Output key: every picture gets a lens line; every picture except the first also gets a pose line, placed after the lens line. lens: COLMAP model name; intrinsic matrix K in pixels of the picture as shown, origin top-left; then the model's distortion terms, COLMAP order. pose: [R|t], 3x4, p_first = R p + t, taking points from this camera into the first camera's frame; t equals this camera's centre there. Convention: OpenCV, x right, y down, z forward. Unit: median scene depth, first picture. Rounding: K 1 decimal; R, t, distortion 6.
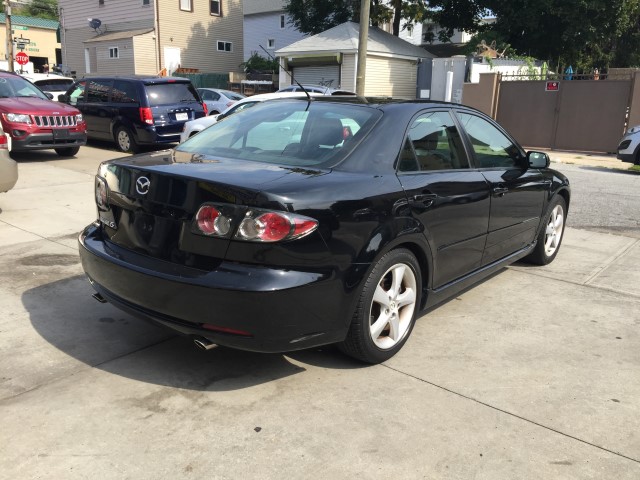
lens RADIAL K [[550.1, 0, 320.9], [0, 550.1, 236.1], [0, 0, 1]] dist [0.071704, -0.115637]
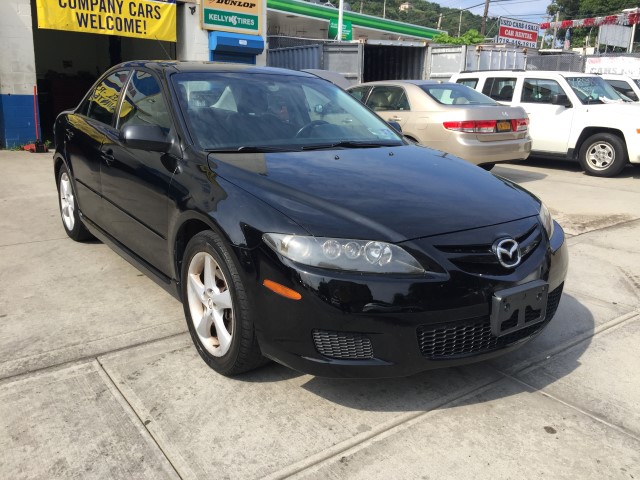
lens RADIAL K [[550.4, 0, 320.0], [0, 550.4, 240.0], [0, 0, 1]] dist [0.083677, -0.123296]
pose [[-0.247485, 0.212899, -0.945212, 1.011483], [-0.260109, 0.925148, 0.276484, -0.268550], [0.933324, 0.314284, -0.173583, 1.382075]]
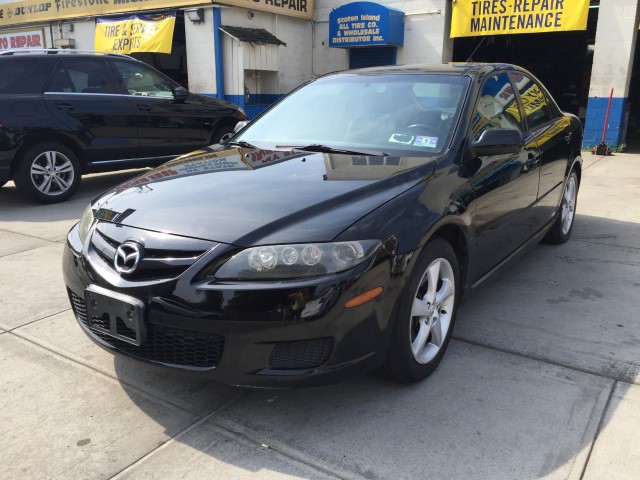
lens RADIAL K [[550.1, 0, 320.9], [0, 550.1, 236.1], [0, 0, 1]] dist [0.071704, -0.115637]
pose [[-0.996288, -0.003453, -0.086009, 0.347852], [-0.043969, 0.879421, 0.474011, -0.420974], [0.074002, 0.476033, -0.876308, 1.902450]]
